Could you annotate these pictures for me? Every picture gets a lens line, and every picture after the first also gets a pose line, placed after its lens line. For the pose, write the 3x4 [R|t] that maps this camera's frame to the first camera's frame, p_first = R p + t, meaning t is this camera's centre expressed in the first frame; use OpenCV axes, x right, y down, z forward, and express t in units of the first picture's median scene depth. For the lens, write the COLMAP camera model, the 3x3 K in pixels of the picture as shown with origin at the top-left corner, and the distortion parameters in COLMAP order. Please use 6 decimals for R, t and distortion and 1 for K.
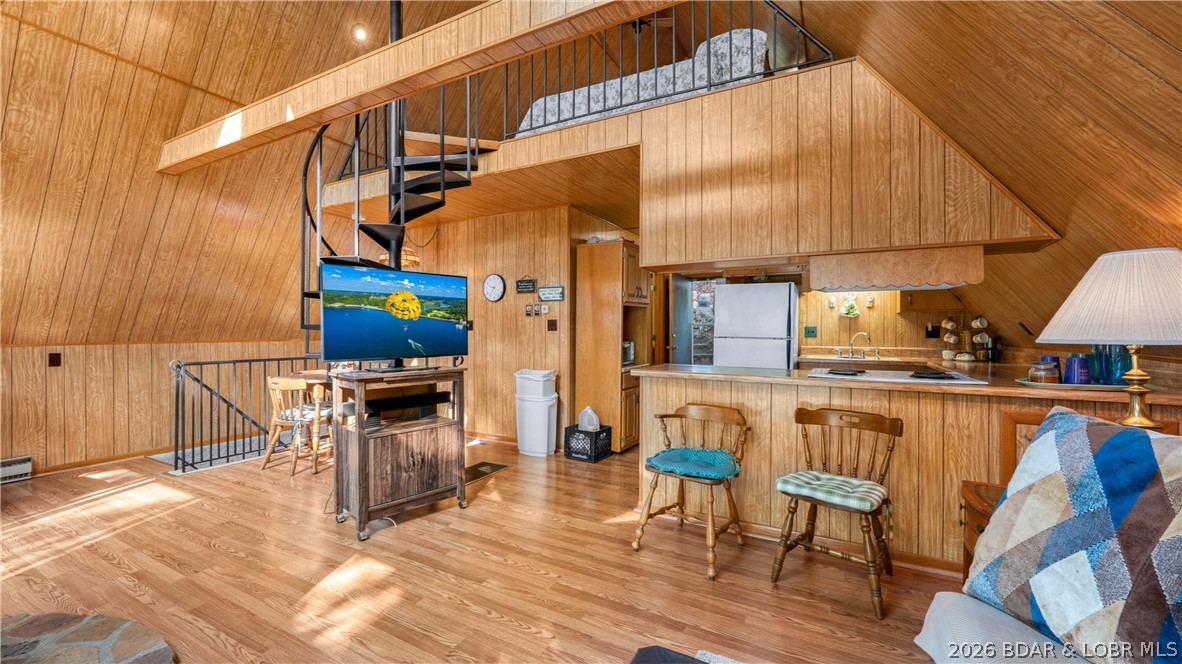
lens RADIAL K [[471.7, 0, 588.7], [0, 471.7, 329.1], [0, 0, 1]] dist [-0.005185, 0.001314]
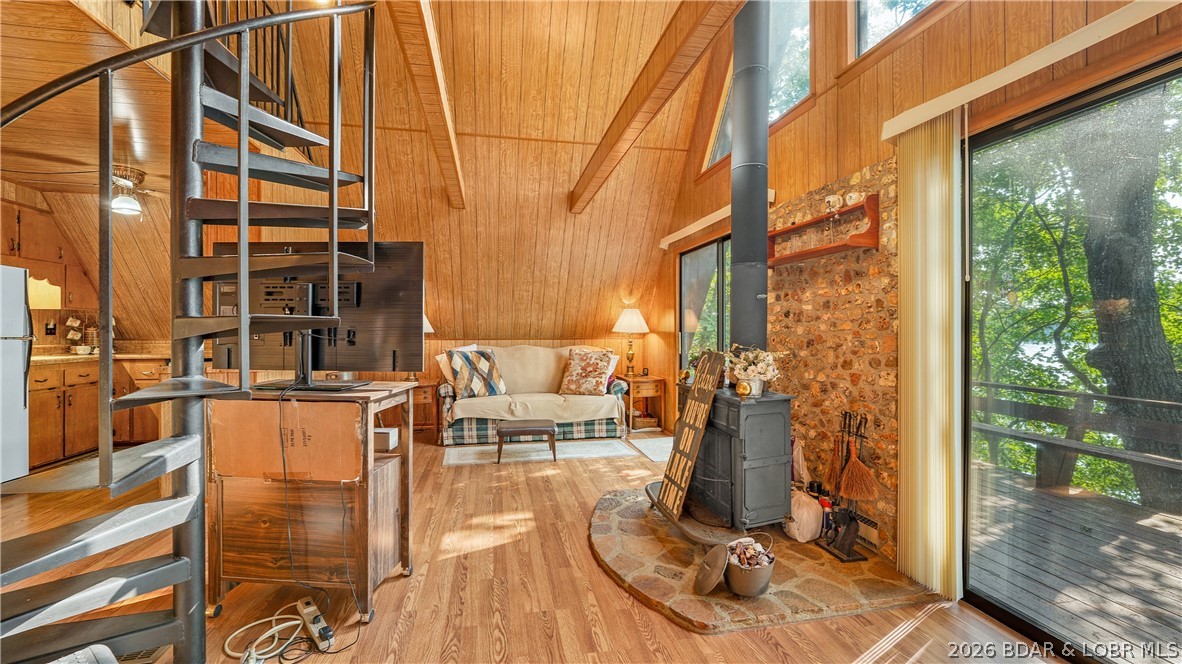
lens RADIAL K [[471.7, 0, 578.1], [0, 471.7, 322.0], [0, 0, 1]] dist [-0.005185, 0.001314]
pose [[-0.630010, 0.010161, 0.776521, -0.827043], [-0.004186, 0.999855, -0.016480, 0.002772], [-0.776576, -0.013634, -0.629876, 0.804766]]
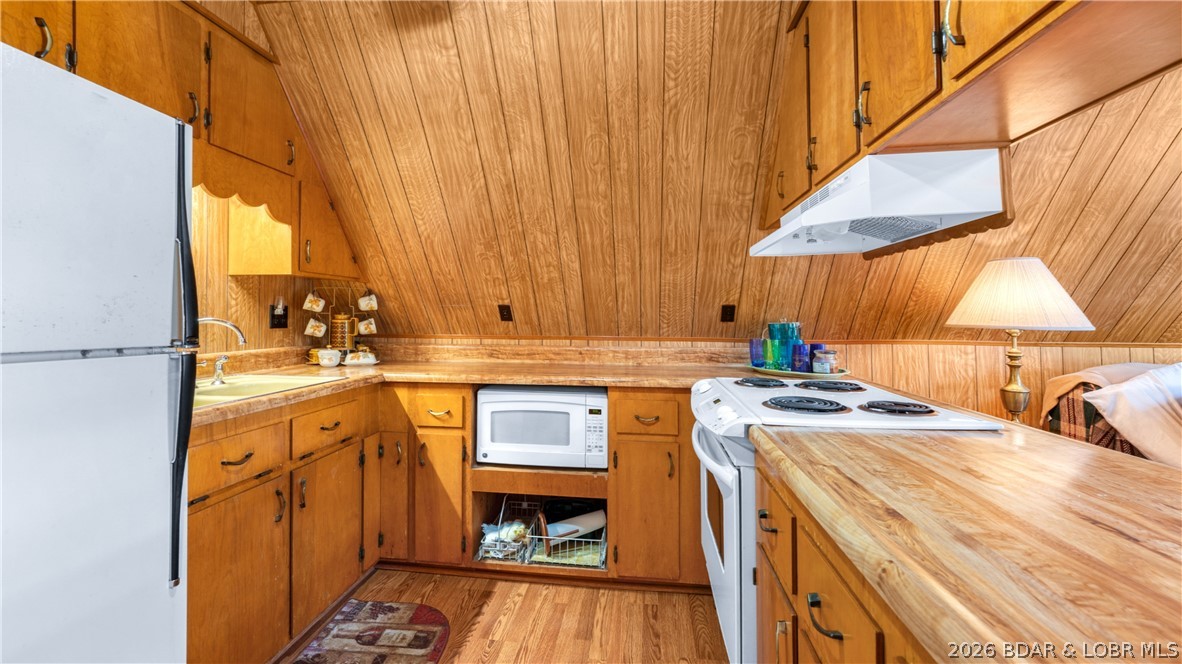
lens RADIAL K [[471.7, 0, 588.0], [0, 471.7, 305.8], [0, 0, 1]] dist [-0.005185, 0.001314]
pose [[-0.363162, 0.016306, 0.931583, 0.128286], [-0.008217, 0.999752, -0.020702, 0.002026], [-0.931690, -0.015173, -0.362938, 0.929008]]
